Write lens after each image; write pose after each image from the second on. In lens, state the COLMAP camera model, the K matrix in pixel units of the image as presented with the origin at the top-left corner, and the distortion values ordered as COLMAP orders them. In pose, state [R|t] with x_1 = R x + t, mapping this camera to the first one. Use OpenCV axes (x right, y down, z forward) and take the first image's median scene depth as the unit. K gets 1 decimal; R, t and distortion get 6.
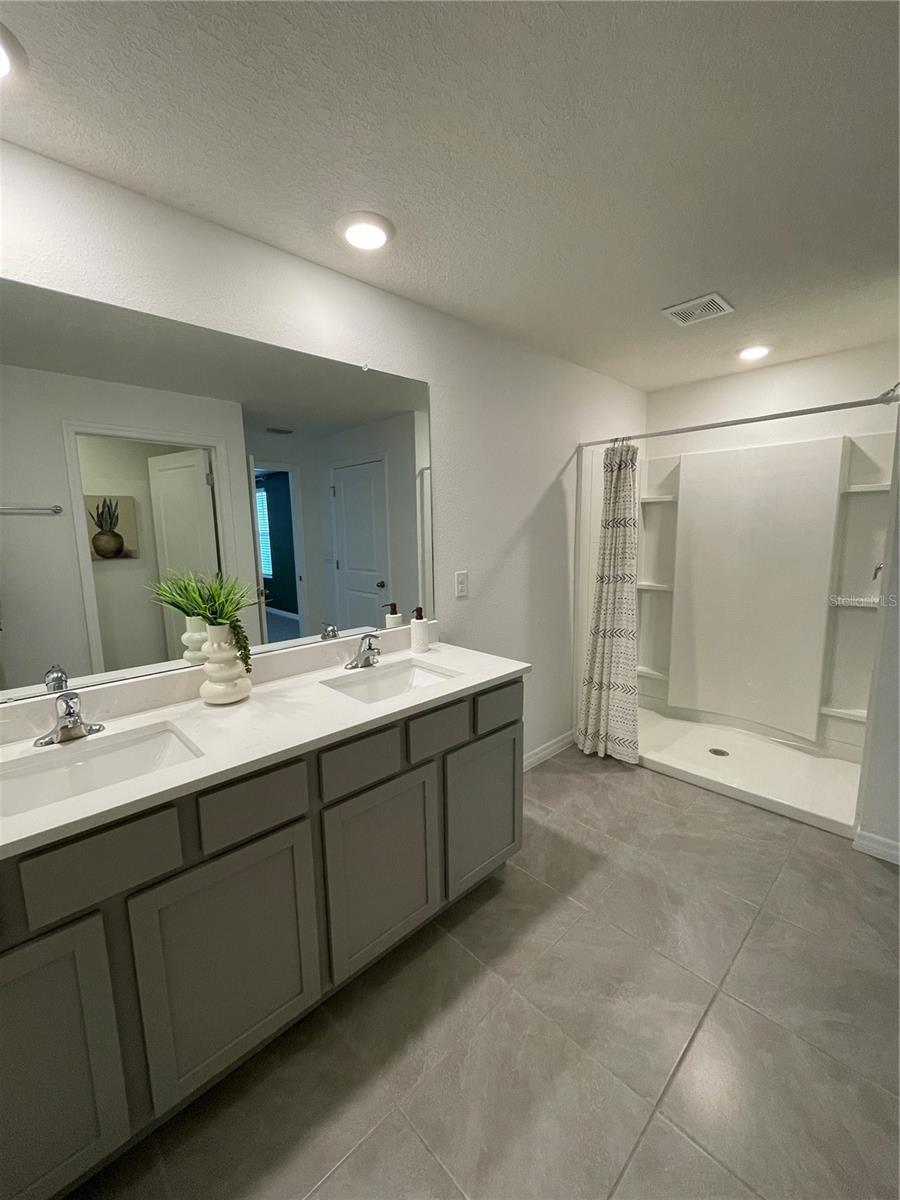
lens RADIAL K [[487.9, 0, 451.2], [0, 487.9, 602.9], [0, 0, 1]] dist [-0.002078, -0.000778]
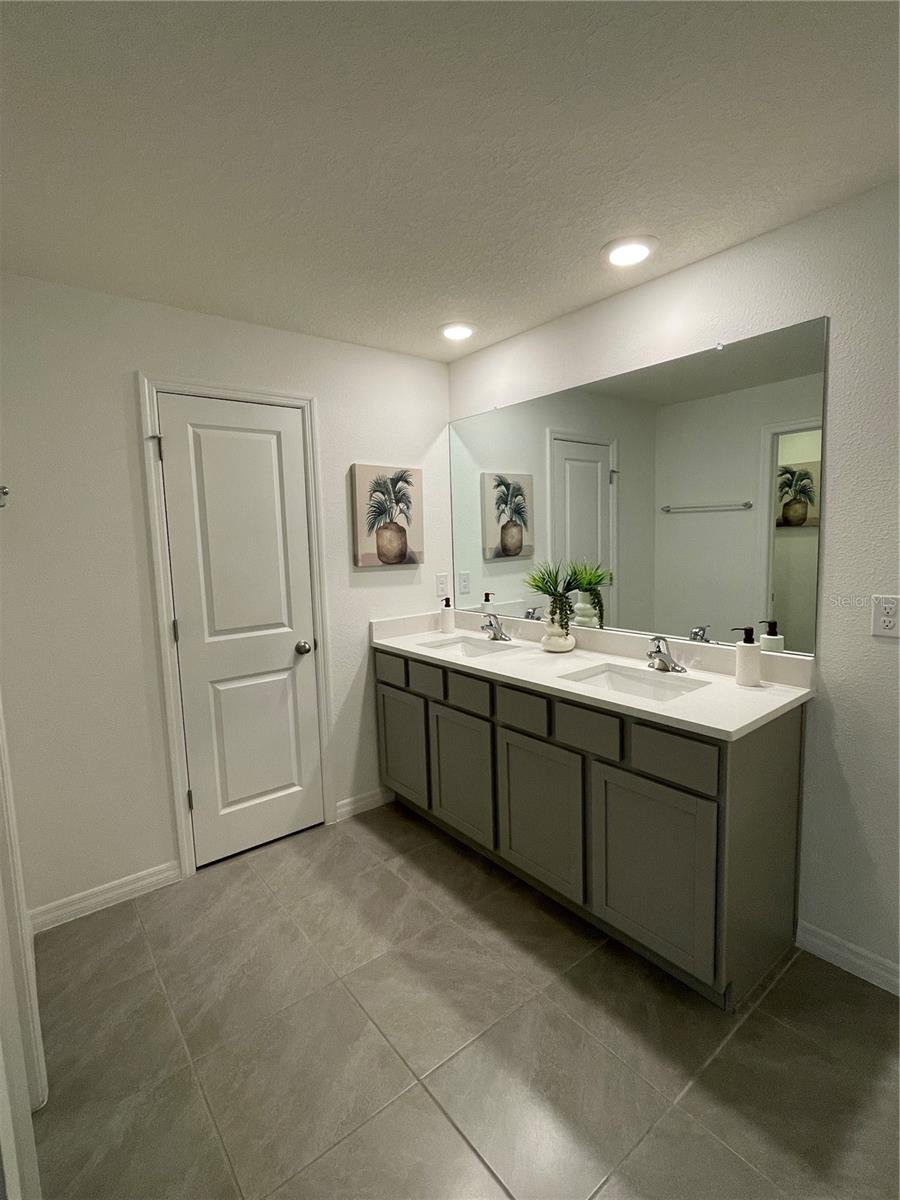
lens RADIAL K [[560.8, 0, 448.7], [0, 560.8, 599.8], [0, 0, 1]] dist [-0.001417, -0.000549]
pose [[-0.111111, 0.122371, -0.986245, 1.211952], [-0.094002, 0.986647, 0.133011, -0.150842], [0.989352, 0.107488, -0.098124, 0.857986]]
